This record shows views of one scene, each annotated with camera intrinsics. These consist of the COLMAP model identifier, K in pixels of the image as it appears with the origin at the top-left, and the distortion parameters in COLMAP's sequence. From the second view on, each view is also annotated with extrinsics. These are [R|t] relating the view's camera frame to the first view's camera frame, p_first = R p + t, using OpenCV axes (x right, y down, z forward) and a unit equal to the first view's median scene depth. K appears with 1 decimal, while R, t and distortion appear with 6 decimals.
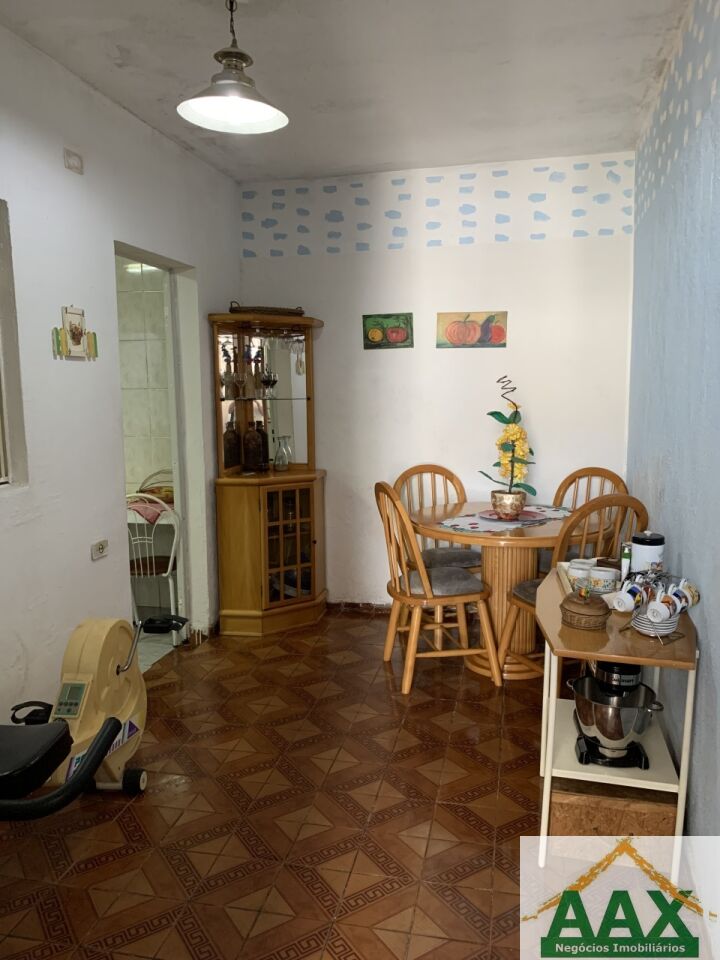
lens RADIAL K [[742.8, 0, 364.2], [0, 742.8, 479.1], [0, 0, 1]] dist [0.033991, -0.059320]
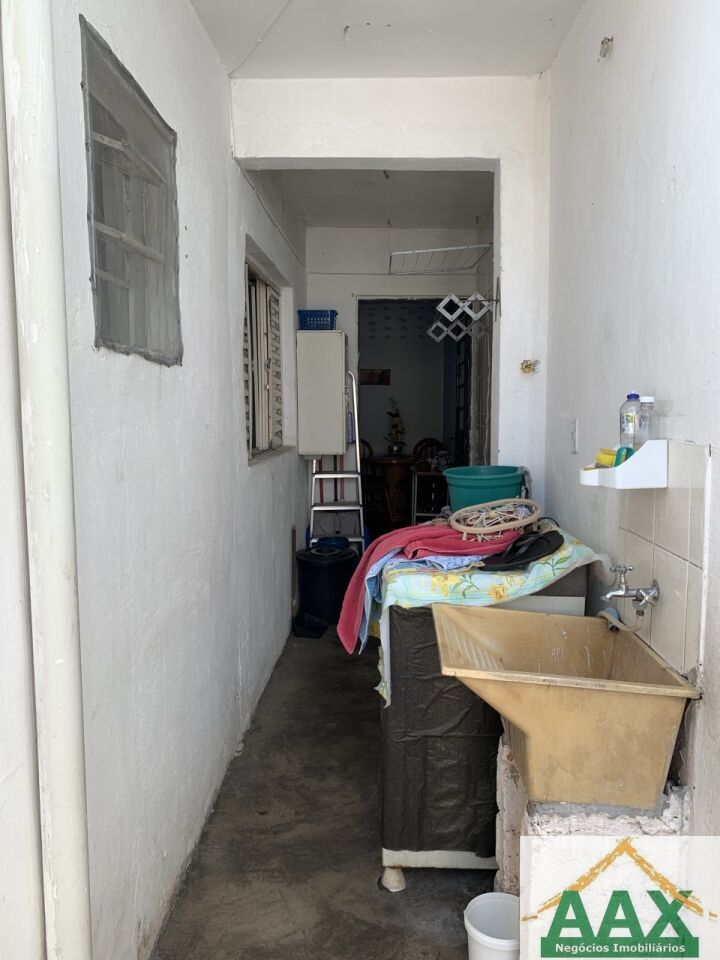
lens RADIAL K [[742.8, 0, 359.3], [0, 742.8, 479.0], [0, 0, 1]] dist [0.033991, -0.059320]
pose [[0.982756, -0.014584, 0.184330, -0.345519], [0.019384, 0.999518, -0.024260, 0.171404], [-0.183887, 0.027415, 0.982565, -1.273017]]
